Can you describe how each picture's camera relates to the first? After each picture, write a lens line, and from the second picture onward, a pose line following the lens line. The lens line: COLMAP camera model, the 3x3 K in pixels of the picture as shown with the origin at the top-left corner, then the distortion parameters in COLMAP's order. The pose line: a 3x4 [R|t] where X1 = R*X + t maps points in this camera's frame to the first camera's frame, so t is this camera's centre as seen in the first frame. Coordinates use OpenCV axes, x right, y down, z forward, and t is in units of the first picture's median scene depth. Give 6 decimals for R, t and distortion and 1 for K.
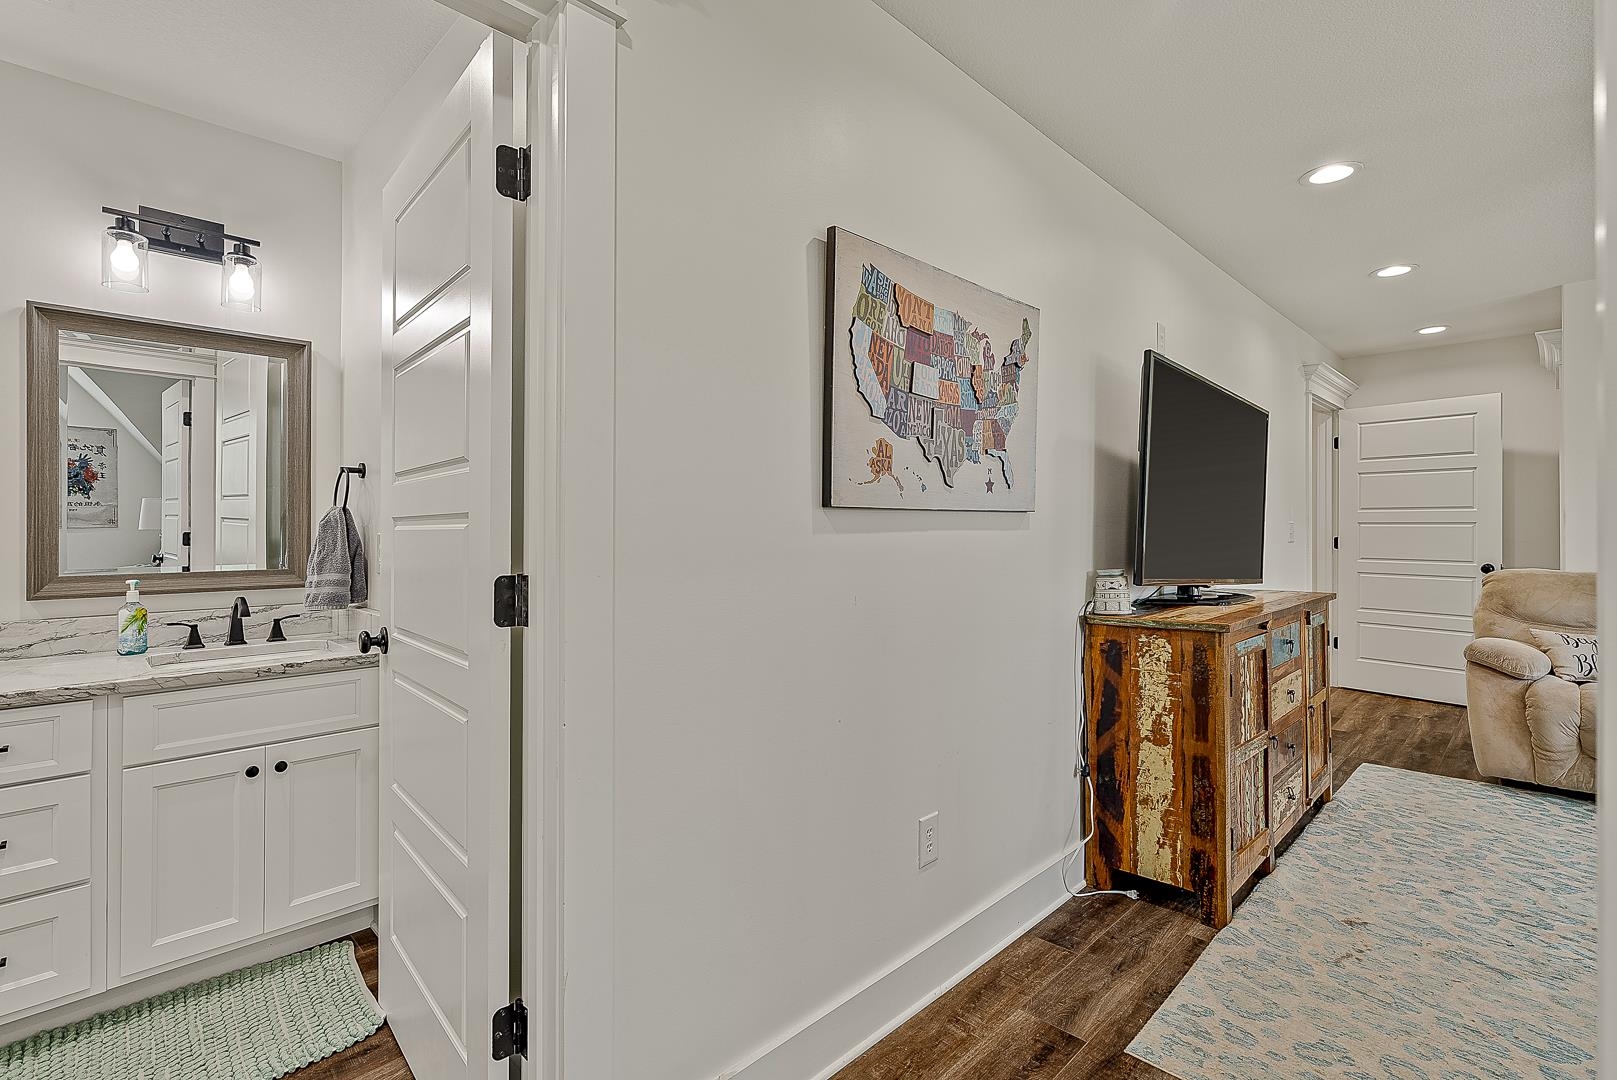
lens RADIAL K [[749.7, 0, 802.0], [0, 749.7, 527.0], [0, 0, 1]] dist [-0.006044, 0.001097]
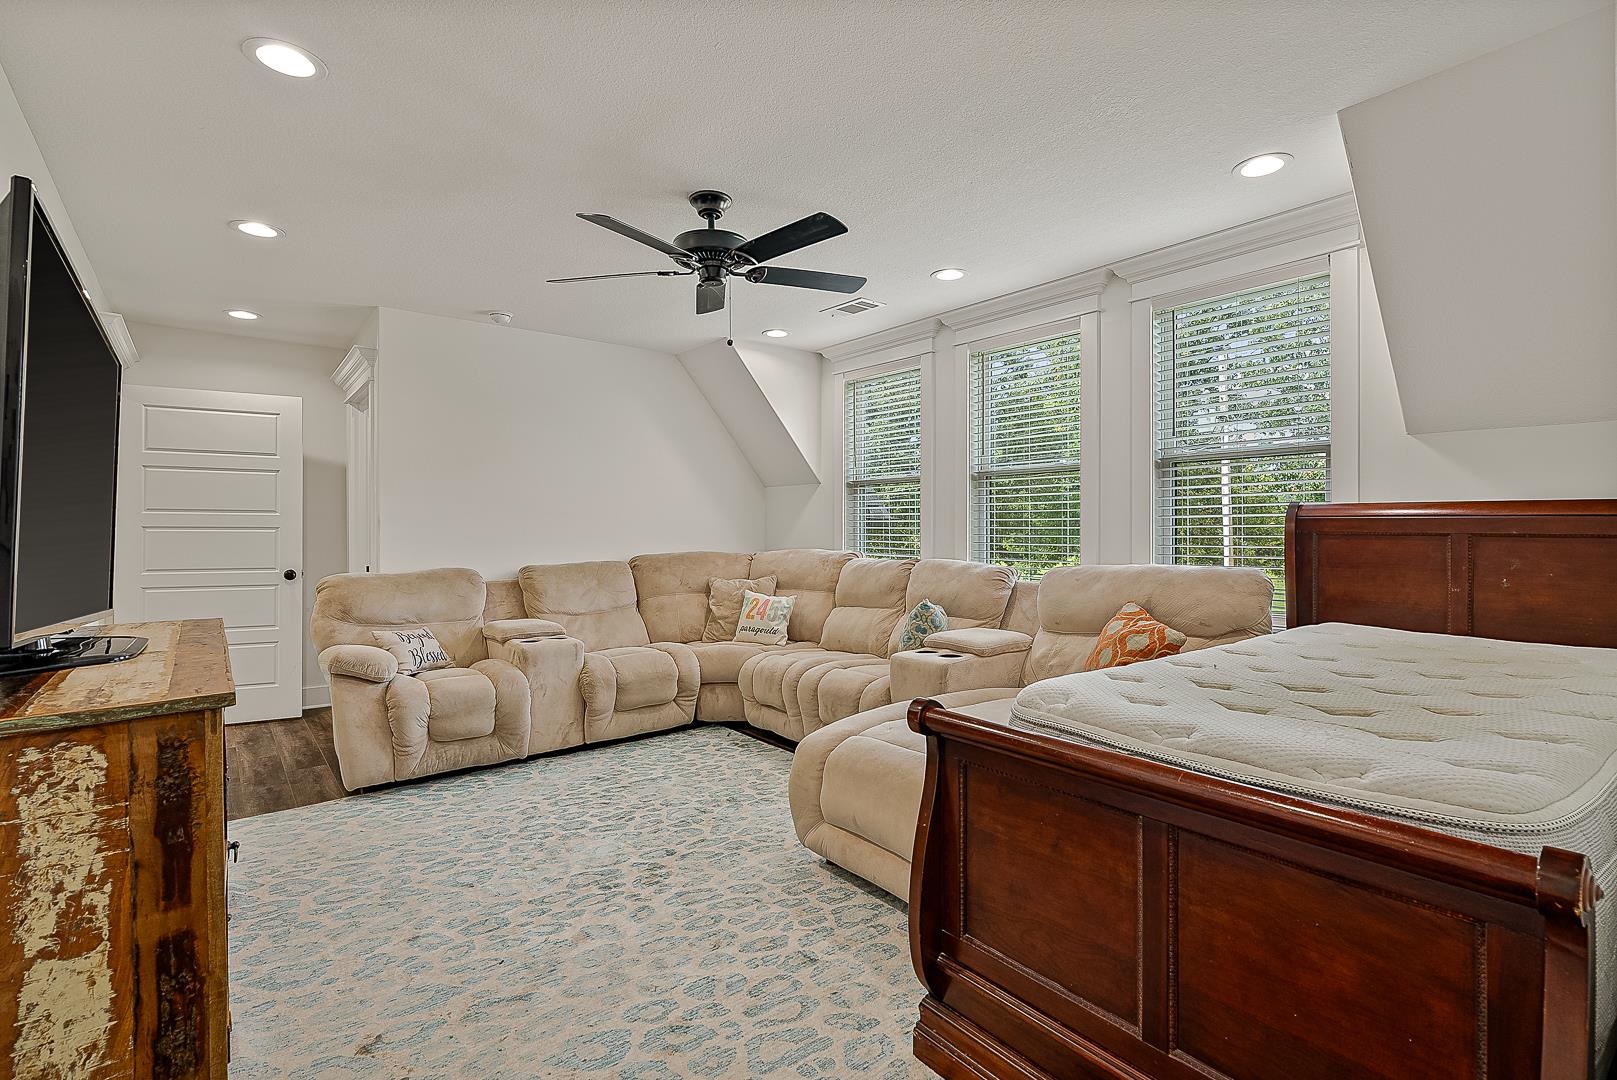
lens RADIAL K [[749.7, 0, 802.0], [0, 749.7, 527.0], [0, 0, 1]] dist [-0.006044, 0.001097]
pose [[0.101409, 0.006658, 0.994823, 0.016920], [0.003061, 0.999971, -0.007004, 0.002974], [-0.994840, 0.003755, 0.101386, 0.450381]]
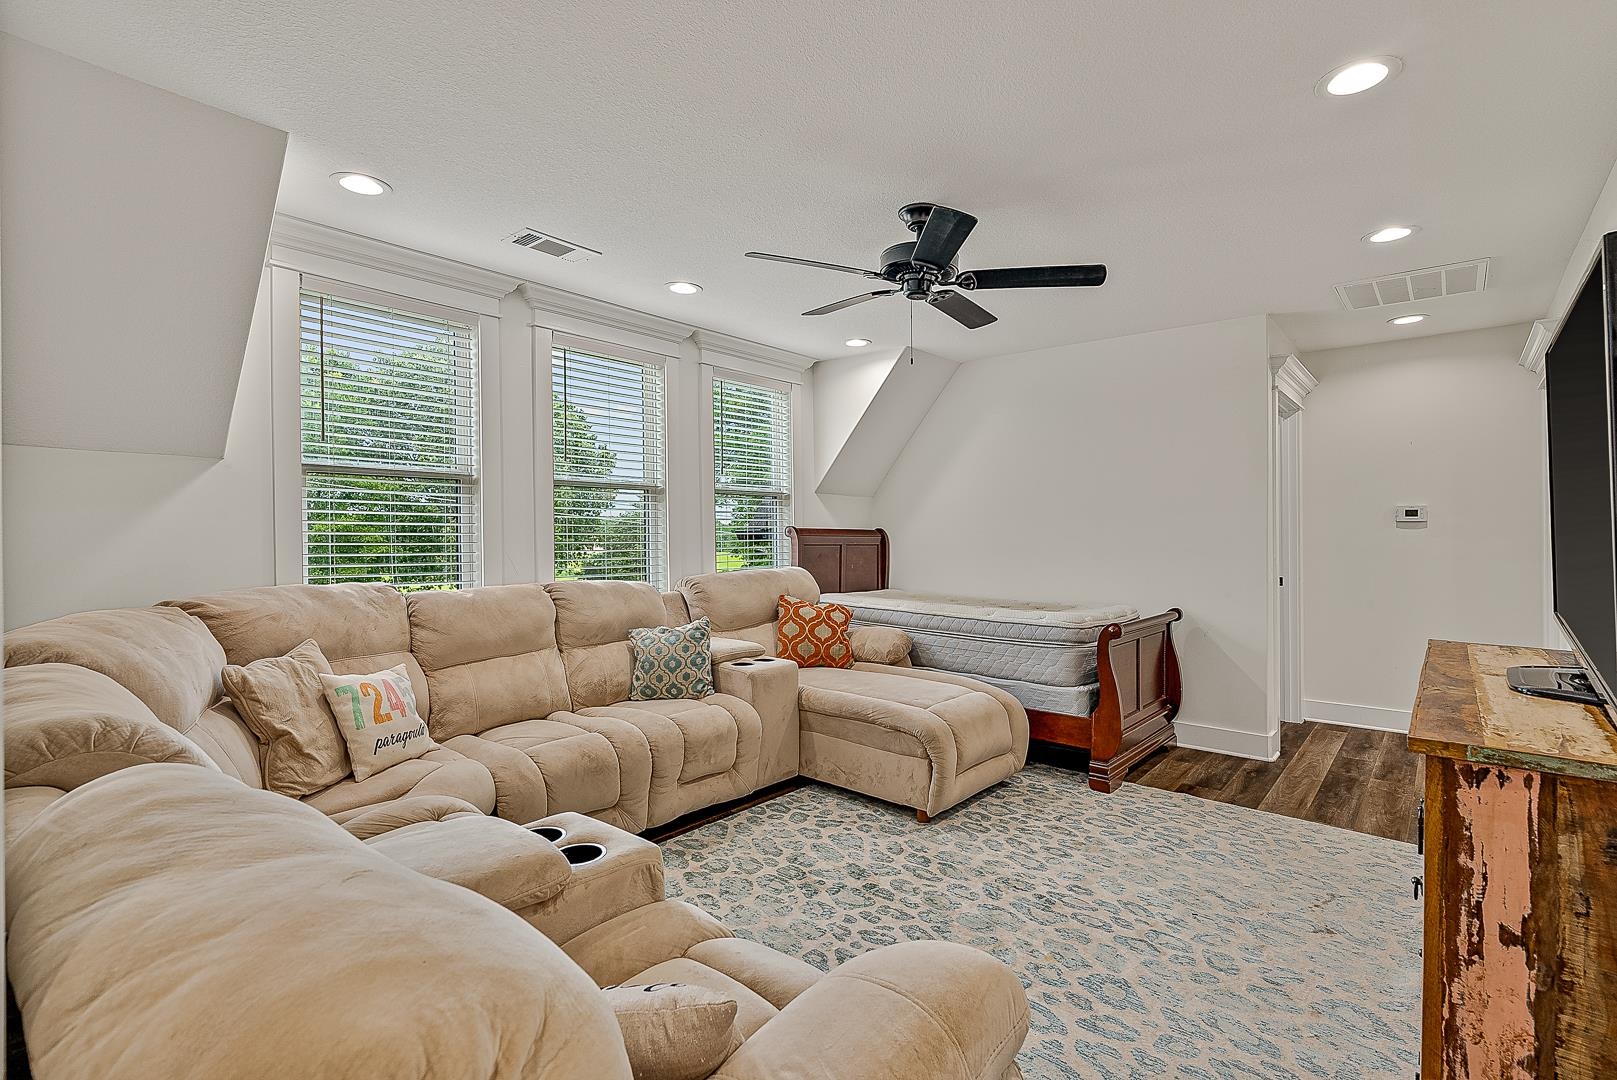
lens RADIAL K [[763.9, 0, 808.5], [0, 763.9, 534.7], [0, 0, 1]] dist [-0.002685, 0.000890]
pose [[-0.995663, 0.007856, -0.092704, 1.465949], [0.007469, 0.999962, 0.004521, -0.034925], [0.092736, 0.003809, -0.995683, 1.880306]]
